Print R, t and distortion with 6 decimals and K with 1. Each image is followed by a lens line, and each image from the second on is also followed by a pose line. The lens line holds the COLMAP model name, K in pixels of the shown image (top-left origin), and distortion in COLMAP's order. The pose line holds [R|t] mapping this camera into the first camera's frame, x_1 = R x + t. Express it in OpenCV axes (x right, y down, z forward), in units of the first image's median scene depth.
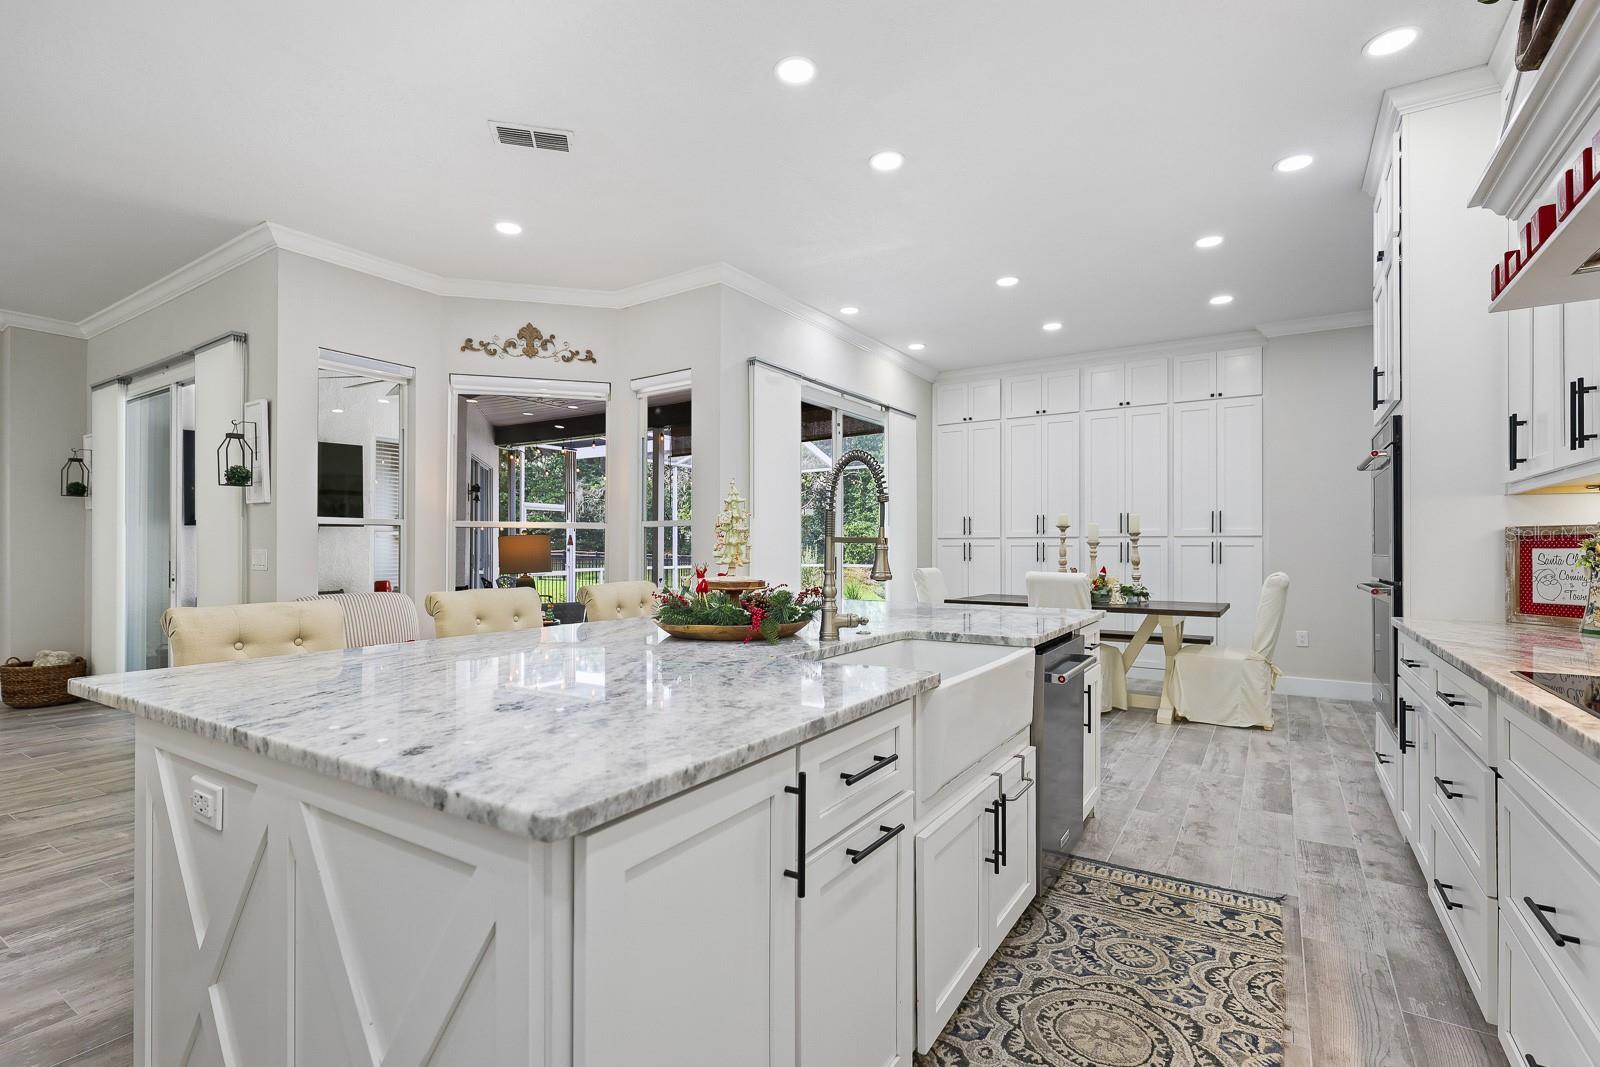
lens RADIAL K [[740.4, 0, 805.9], [0, 740.4, 544.8], [0, 0, 1]] dist [-0.000235, -0.000314]
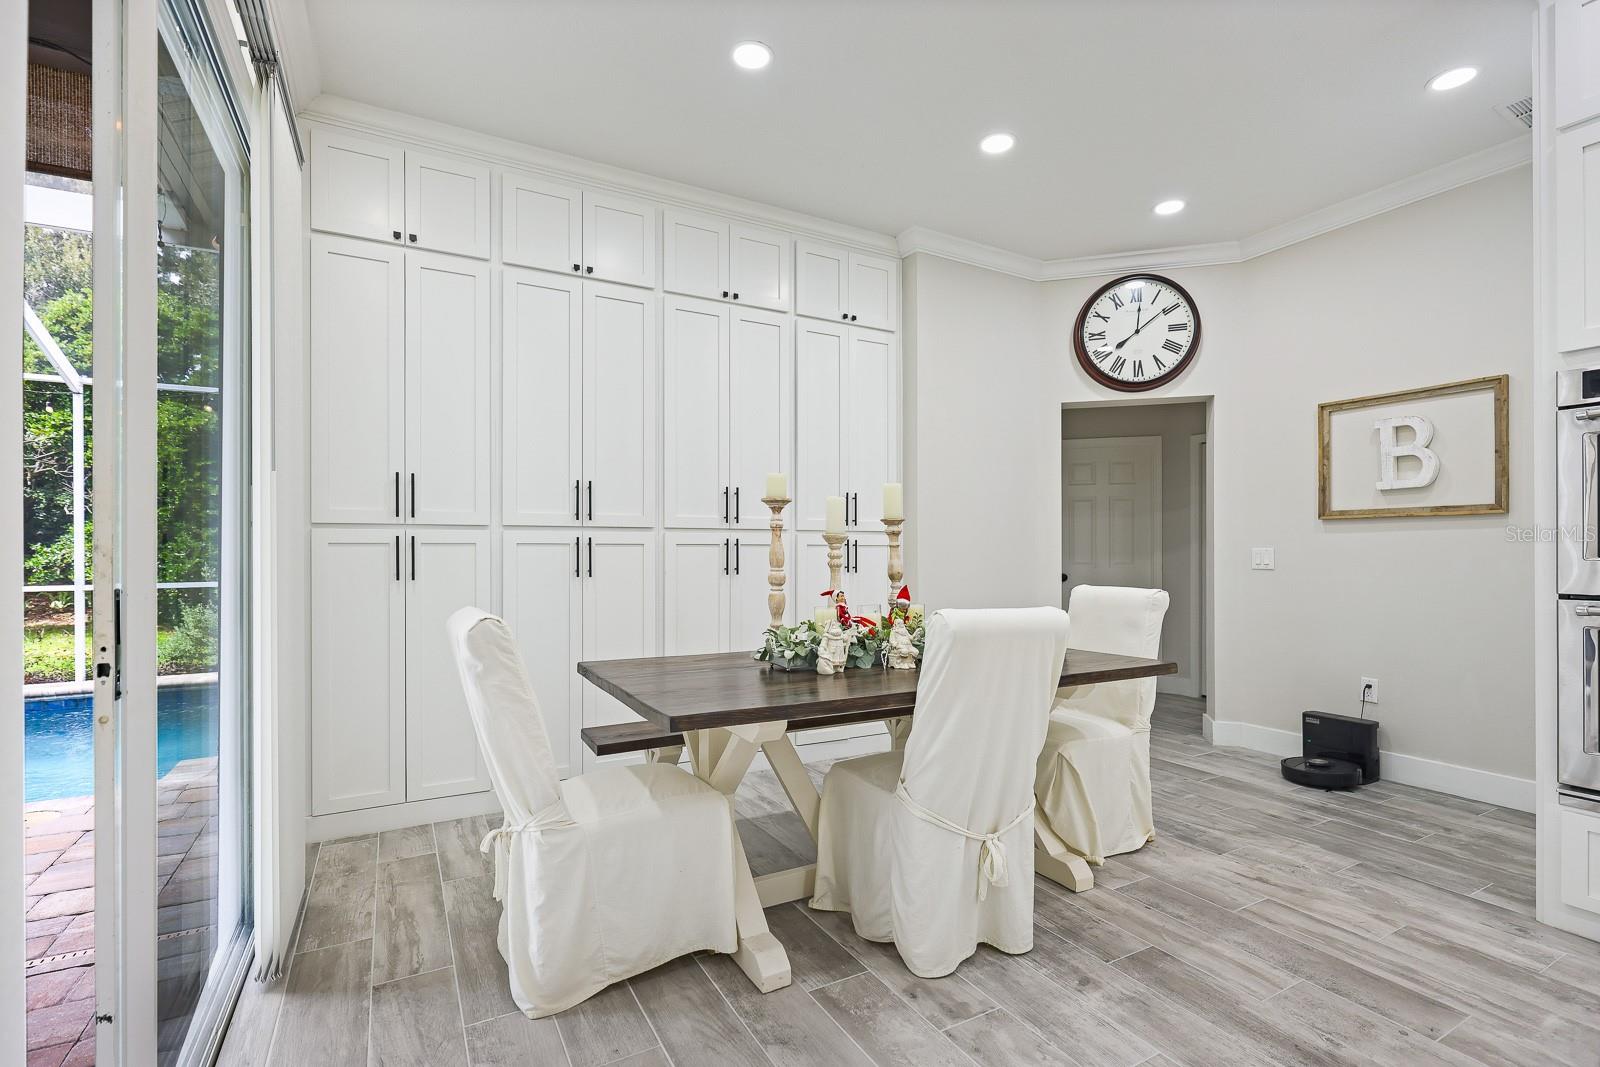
lens RADIAL K [[740.7, 0, 800.6], [0, 740.7, 552.0], [0, 0, 1]] dist [-0.001188, -0.000454]
pose [[0.478415, 0.000035, 0.878134, -0.055675], [-0.002552, 0.999996, 0.001350, 0.007109], [-0.878130, -0.002887, 0.478413, 0.873230]]
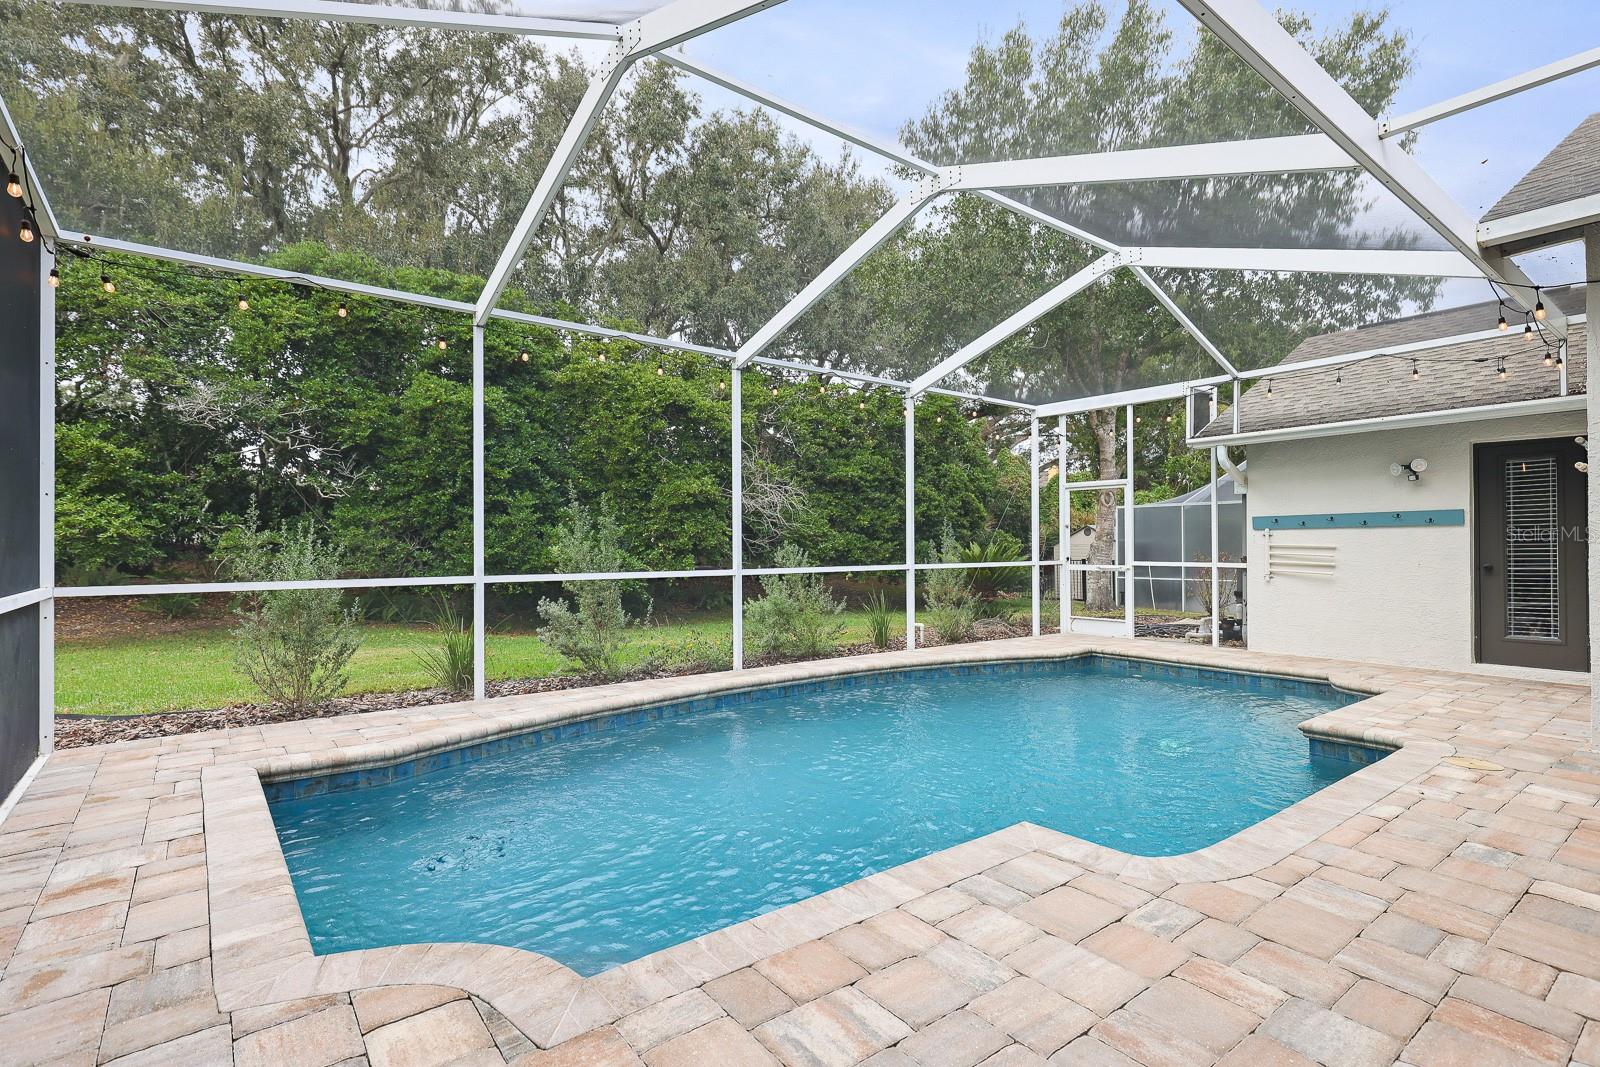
lens RADIAL K [[775.6, 0, 798.6], [0, 775.6, 541.6], [0, 0, 1]] dist [-0.002089, -0.000146]
pose [[0.330498, 0.006043, 0.943787, -0.794504], [-0.005435, 0.999975, -0.004500, 0.025628], [-0.943791, -0.003642, 0.330523, 2.177069]]
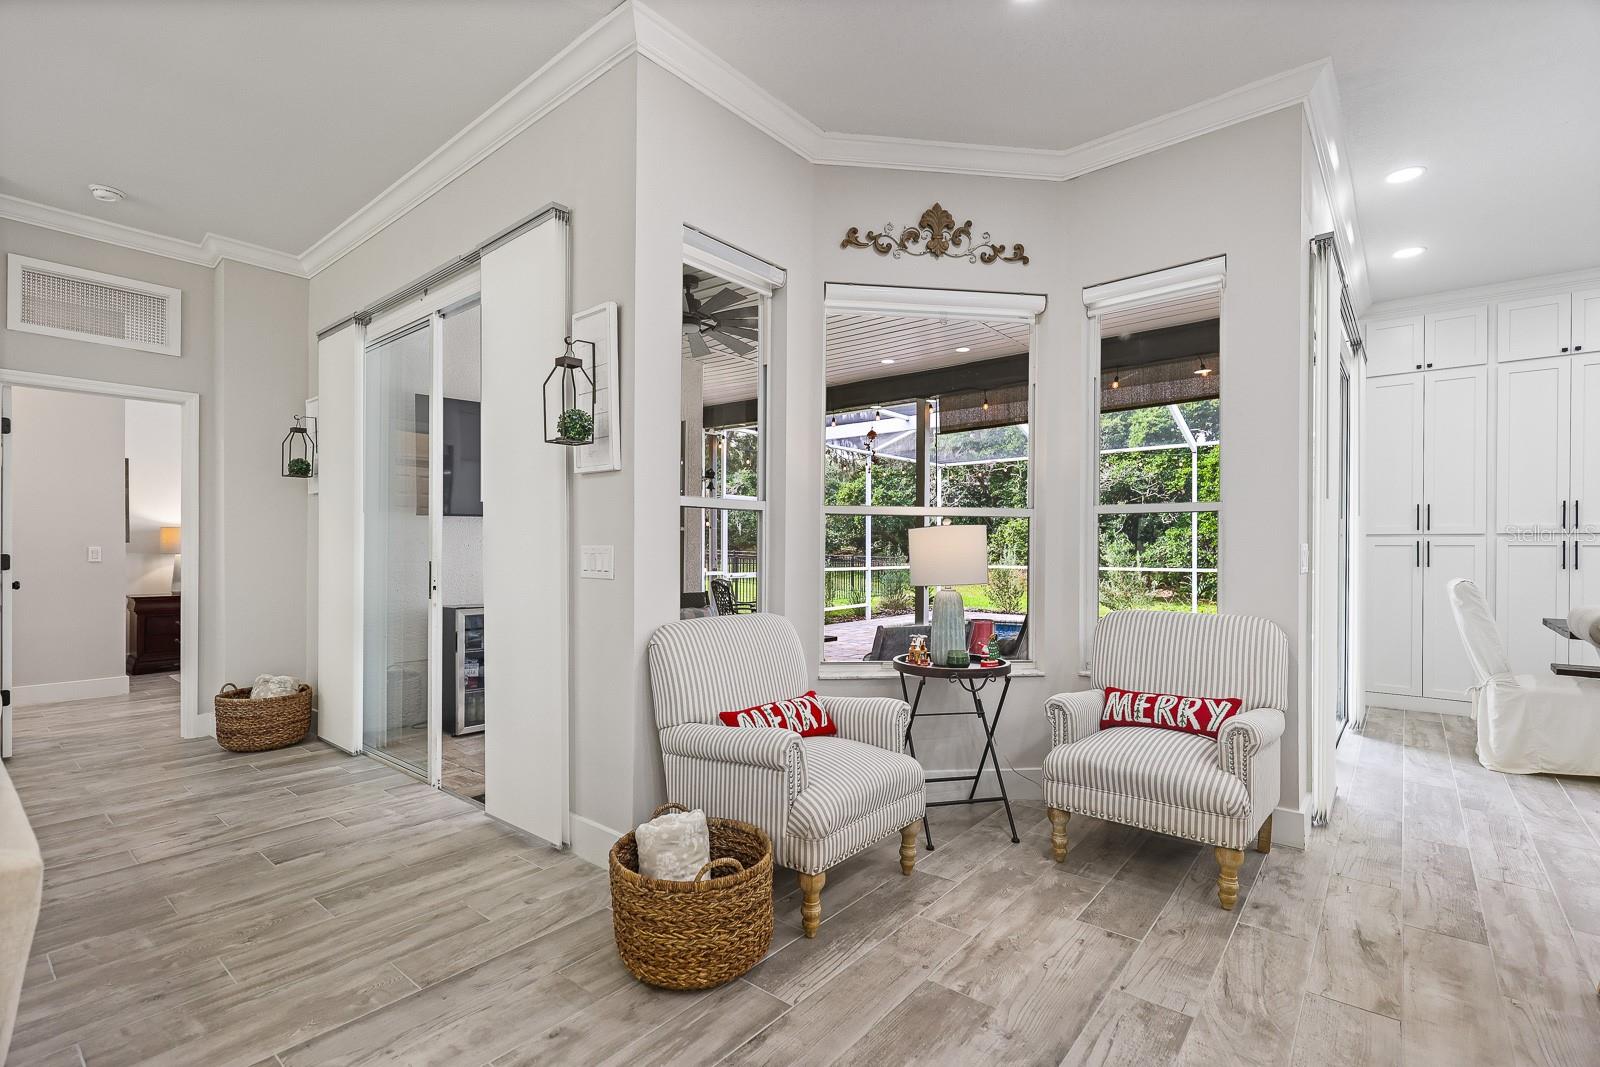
lens RADIAL K [[730.6, 0, 804.3], [0, 730.6, 548.6], [0, 0, 1]] dist [-0.003091, -0.000609]
pose [[0.992529, 0.004539, -0.121925, -0.407551], [-0.003766, 0.999971, 0.006577, 0.002975], [0.121951, -0.006068, 0.992518, 0.338727]]
